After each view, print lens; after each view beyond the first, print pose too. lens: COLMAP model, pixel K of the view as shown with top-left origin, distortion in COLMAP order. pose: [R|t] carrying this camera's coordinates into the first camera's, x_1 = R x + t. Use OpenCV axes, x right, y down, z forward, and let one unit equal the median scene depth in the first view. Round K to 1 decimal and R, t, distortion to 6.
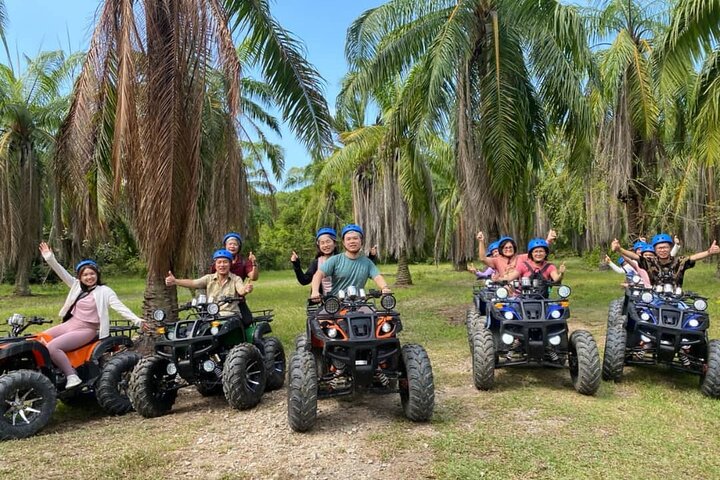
lens RADIAL K [[570.7, 0, 360.0], [0, 570.7, 240.0], [0, 0, 1]] dist [-0.001149, 0.000427]
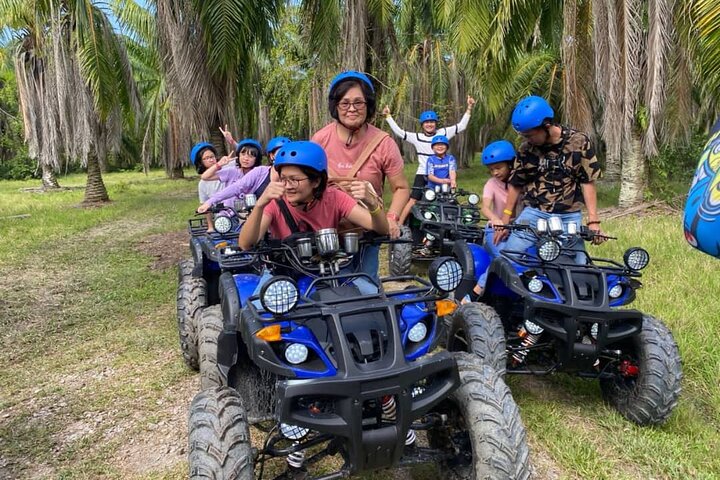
lens RADIAL K [[570.7, 0, 360.0], [0, 570.7, 240.0], [0, 0, 1]] dist [-0.001149, 0.000427]
pose [[0.885955, -0.078216, 0.457127, 0.036945], [0.001037, 0.986007, 0.166699, 0.002946], [-0.463770, -0.147213, 0.873640, 0.176945]]
